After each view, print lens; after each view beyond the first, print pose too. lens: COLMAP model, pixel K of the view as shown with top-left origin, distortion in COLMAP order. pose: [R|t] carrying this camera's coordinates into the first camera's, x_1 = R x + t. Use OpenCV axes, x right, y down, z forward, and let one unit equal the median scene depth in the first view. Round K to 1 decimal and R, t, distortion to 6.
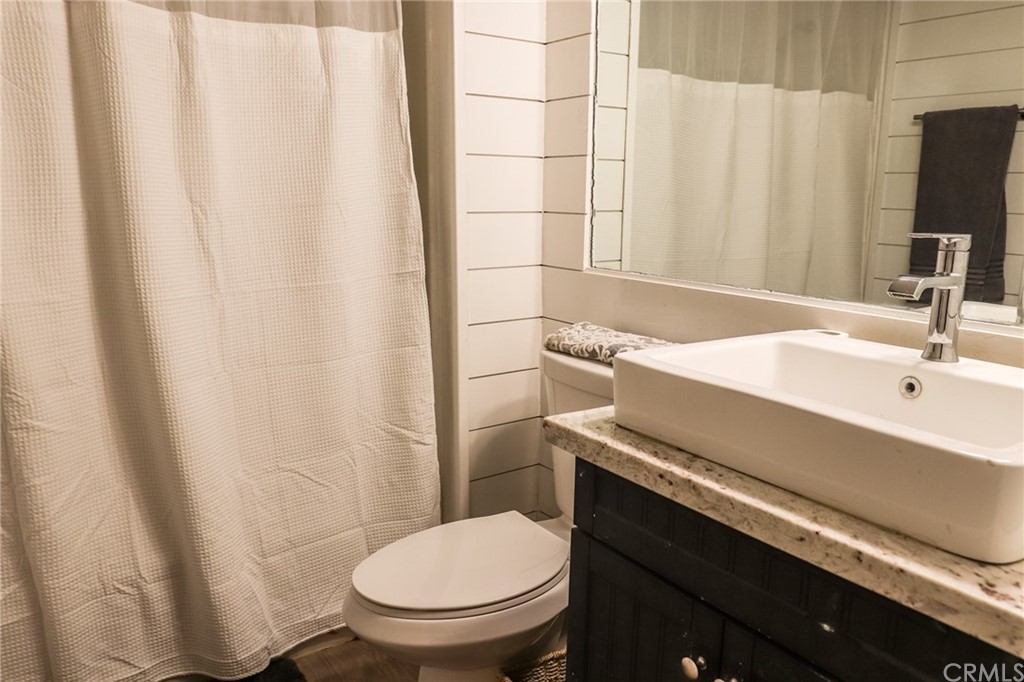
lens RADIAL K [[752.2, 0, 509.1], [0, 752.2, 349.7], [0, 0, 1]] dist [-0.031064, -0.005628]
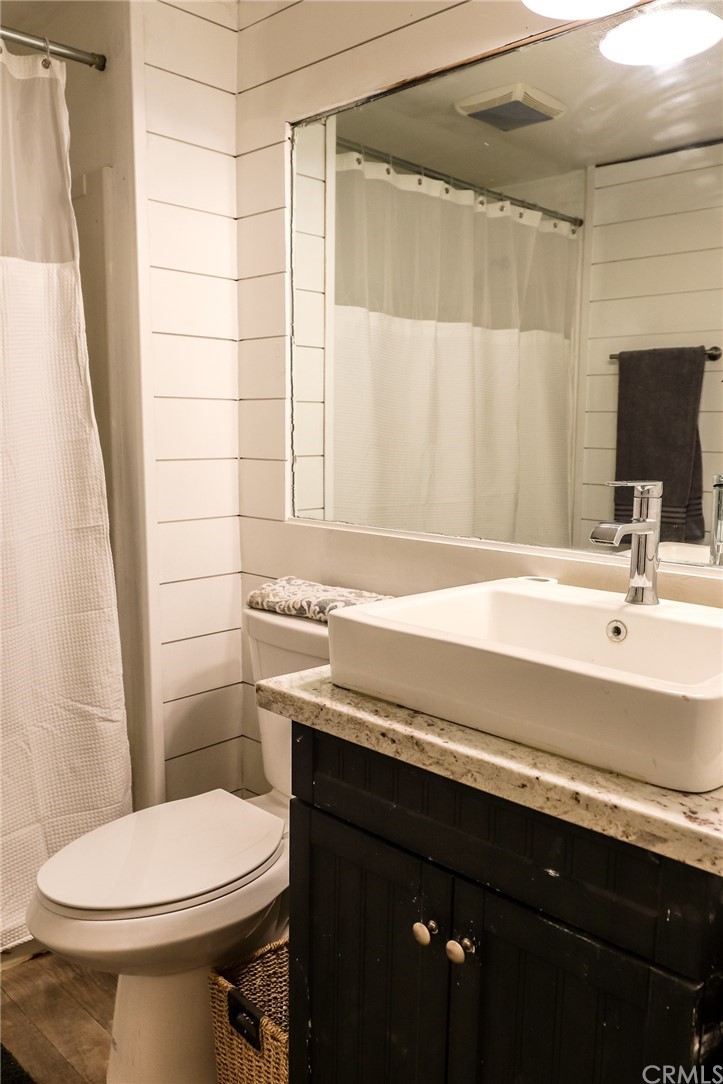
lens RADIAL K [[854.1, 0, 361.5], [0, 854.1, 542.0], [0, 0, 1]] dist [-0.036113, -0.000698]
pose [[0.979977, -0.026690, 0.197315, -0.028490], [0.041032, 0.996776, -0.068954, -0.004563], [-0.194838, 0.075670, 0.977912, -0.074166]]
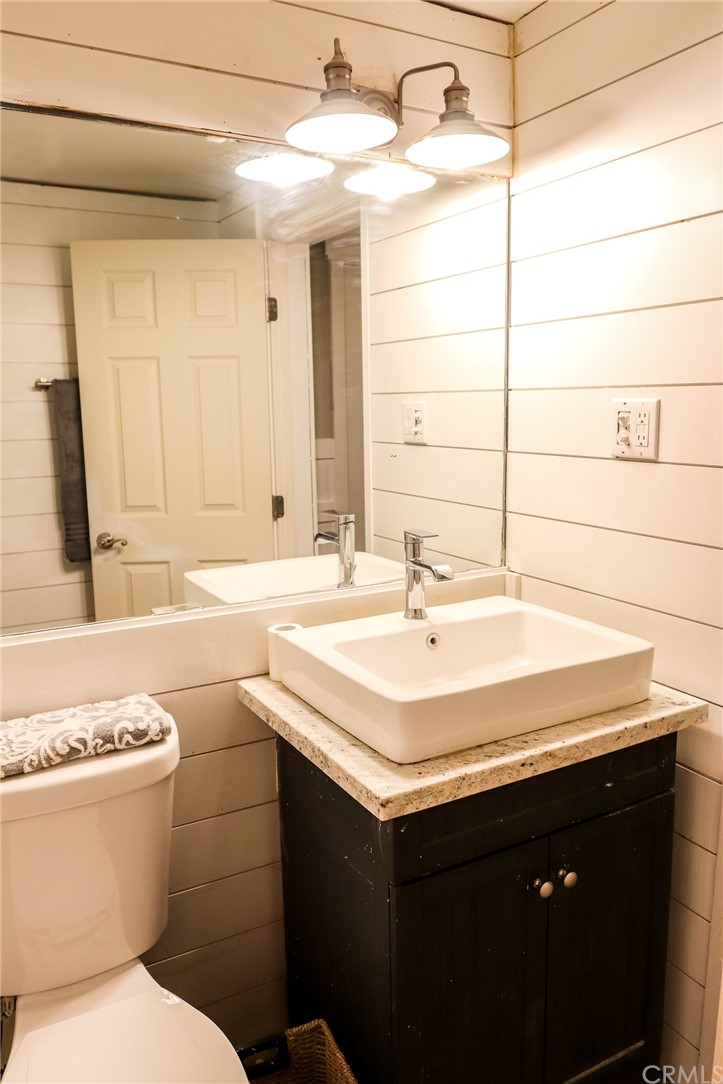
lens RADIAL K [[796.3, 0, 358.9], [0, 796.3, 530.9], [0, 0, 1]] dist [-0.031064, -0.005628]
pose [[0.092545, -0.170864, 0.980939, -0.802471], [0.221198, 0.964077, 0.147059, -0.351847], [-0.970828, 0.203372, 0.127015, 0.784361]]
